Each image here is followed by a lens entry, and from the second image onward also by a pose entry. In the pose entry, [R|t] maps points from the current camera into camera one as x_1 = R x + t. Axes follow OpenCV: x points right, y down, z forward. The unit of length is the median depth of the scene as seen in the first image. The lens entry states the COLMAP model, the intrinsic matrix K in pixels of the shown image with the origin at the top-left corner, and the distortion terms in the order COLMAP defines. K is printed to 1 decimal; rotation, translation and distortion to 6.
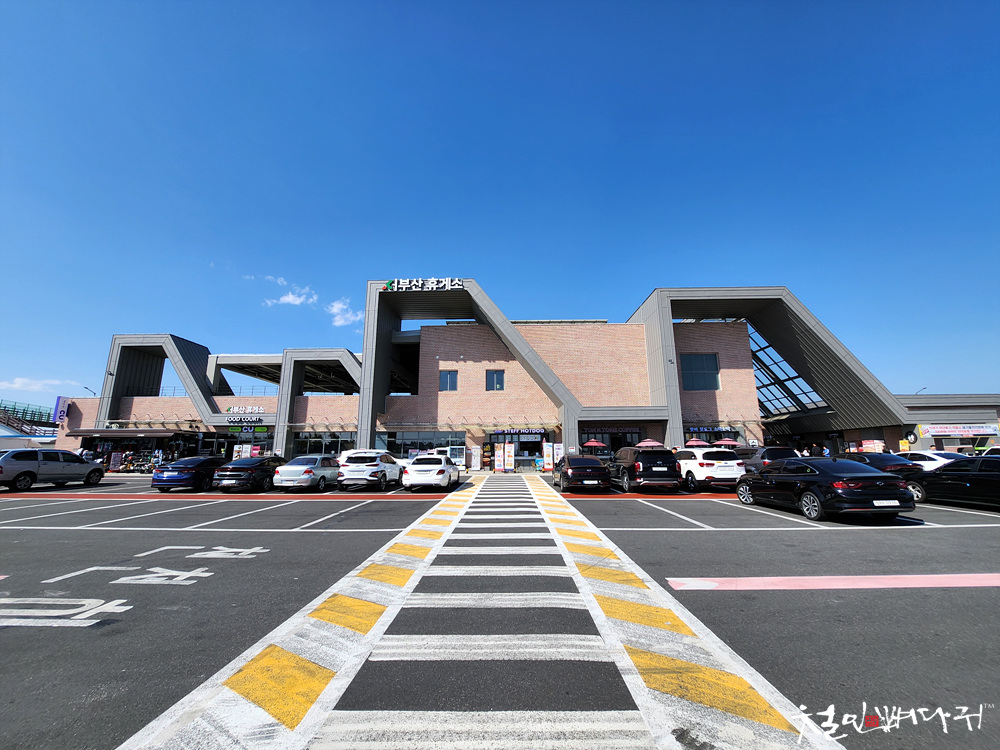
lens RADIAL K [[400.5, 0, 501.4], [0, 400.5, 372.8], [0, 0, 1]] dist [0.000016, -0.000001]
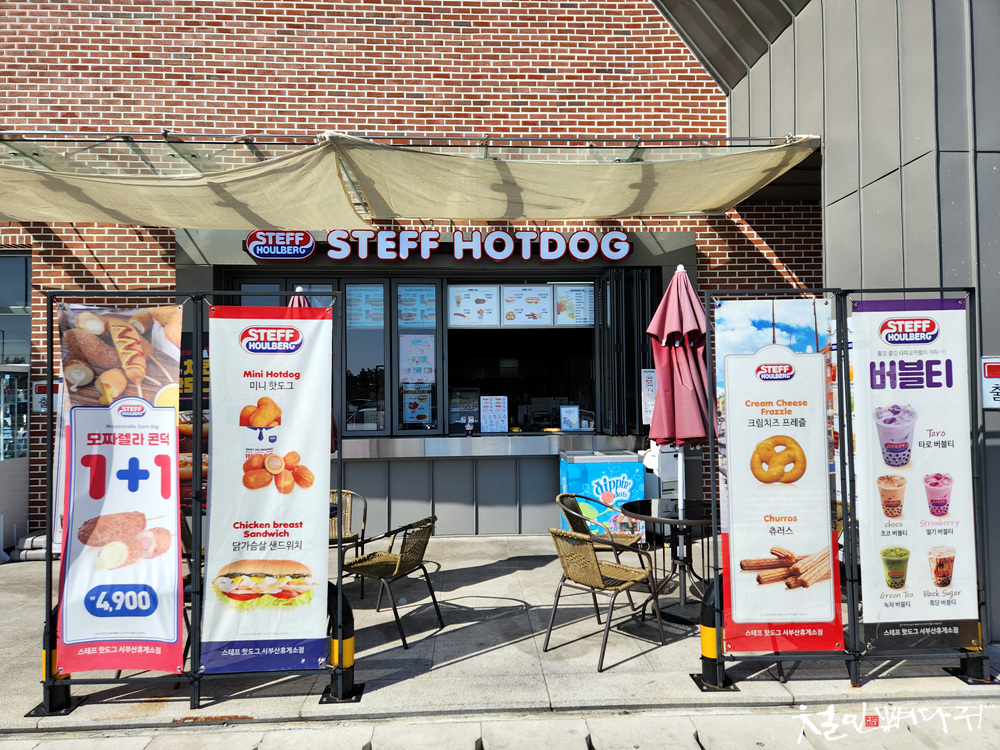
lens RADIAL K [[726.0, 0, 499.6], [0, 726.0, 374.9], [0, 0, 1]] dist [0.043156, -0.031293]
pose [[0.997092, 0.002109, 0.076181, 0.044878], [-0.014402, 0.986820, 0.161178, 0.147920], [-0.074837, -0.161806, 0.983981, 0.761632]]
